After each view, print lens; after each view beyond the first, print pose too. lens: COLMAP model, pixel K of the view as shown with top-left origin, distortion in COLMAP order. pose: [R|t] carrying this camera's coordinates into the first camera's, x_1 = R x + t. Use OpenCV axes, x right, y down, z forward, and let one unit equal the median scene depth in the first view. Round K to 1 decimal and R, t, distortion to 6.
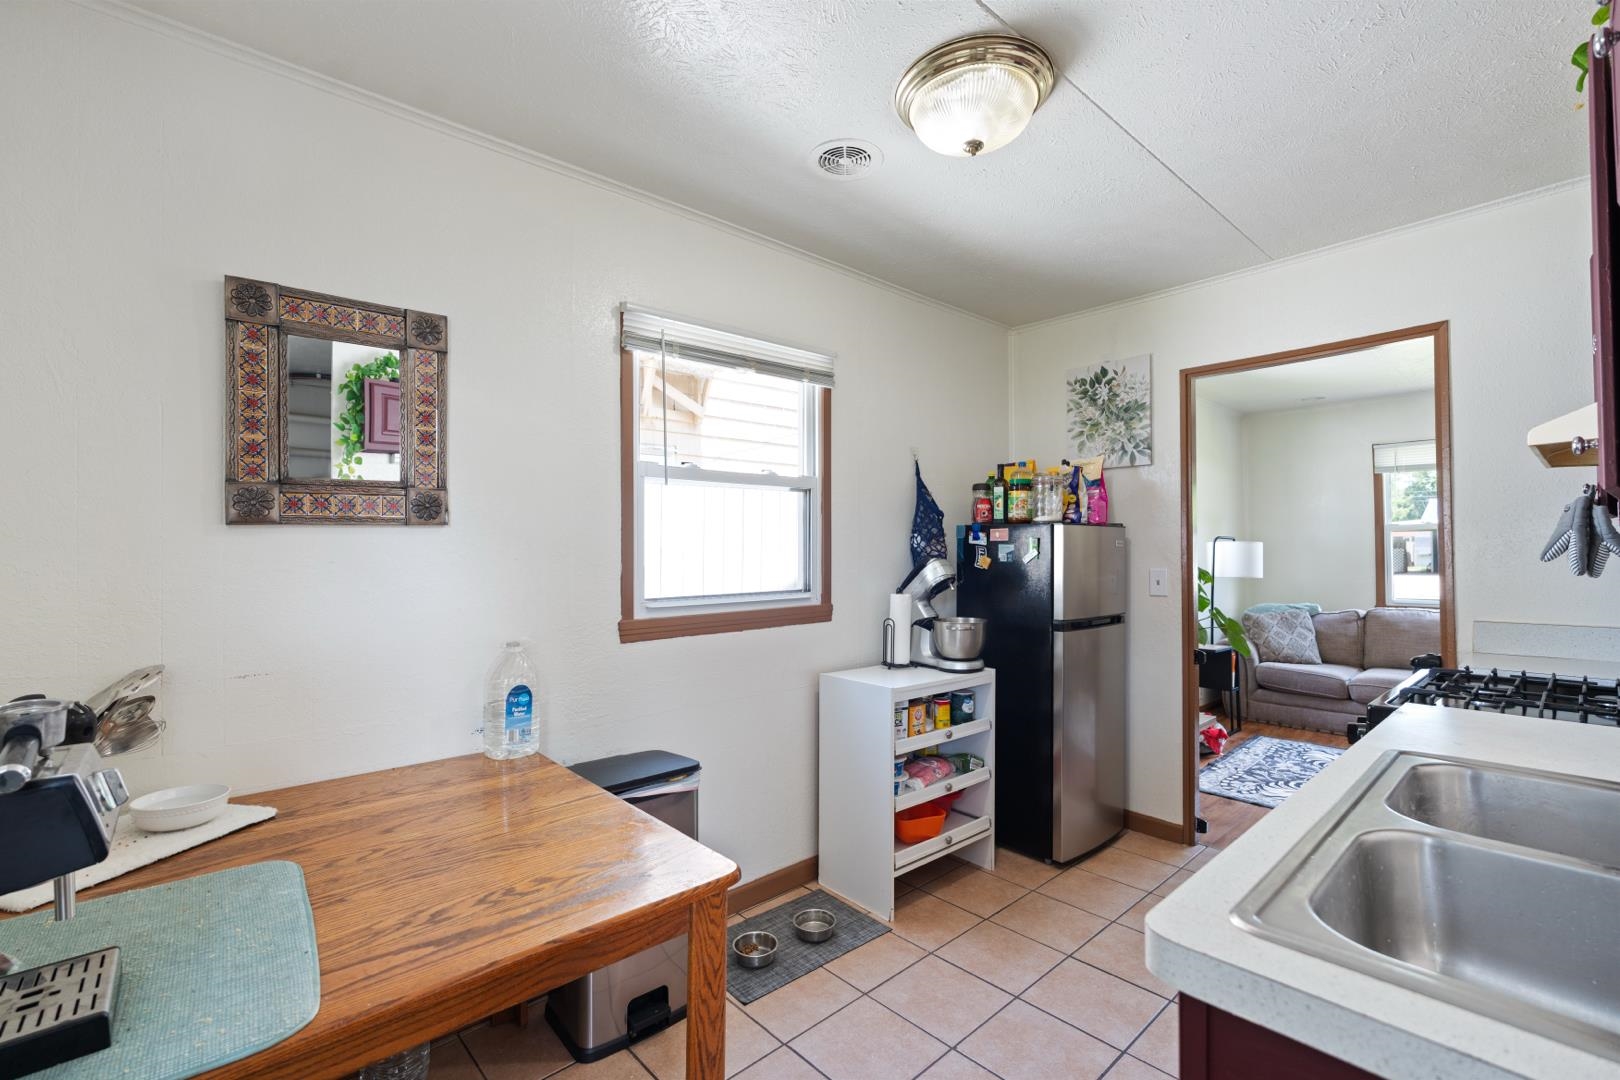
lens RADIAL K [[707.1, 0, 814.1], [0, 707.1, 539.3], [0, 0, 1]] dist [0.002126, 0.000187]
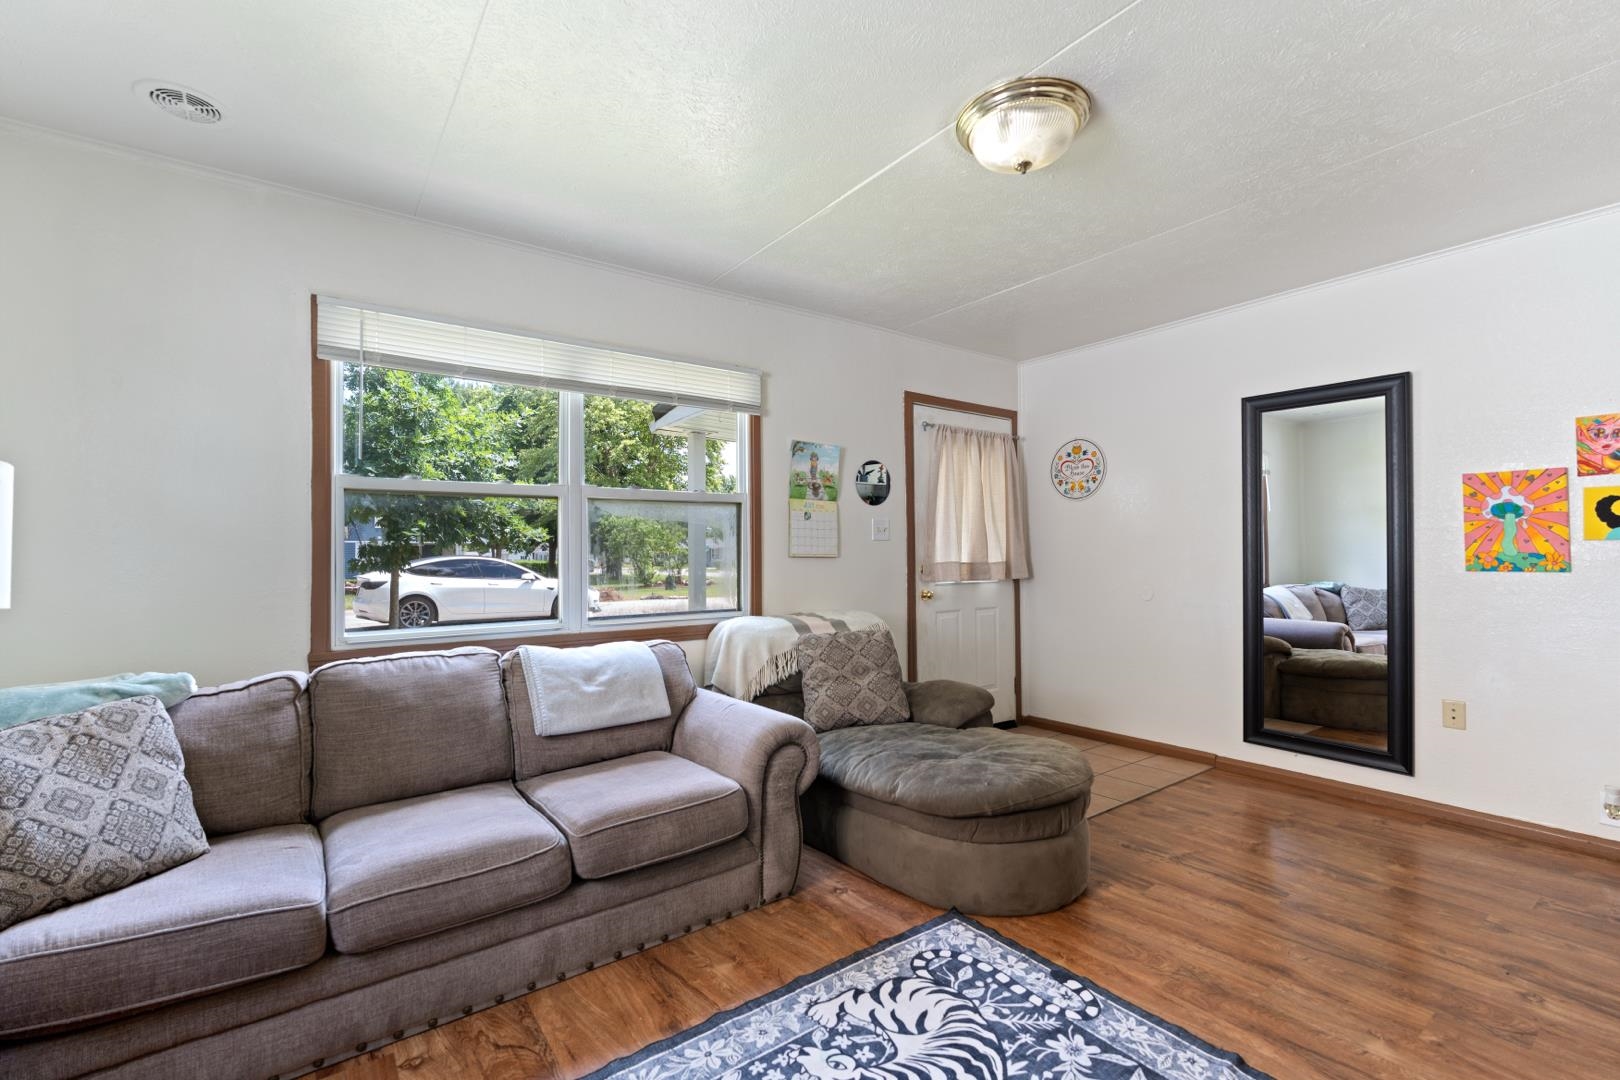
lens RADIAL K [[707.1, 0, 814.8], [0, 707.1, 534.9], [0, 0, 1]] dist [0.002126, 0.000187]
pose [[0.089270, 0.033166, 0.995455, 0.395272], [-0.017826, 0.999339, -0.031696, 0.029801], [-0.995848, -0.014916, 0.089802, 0.675199]]
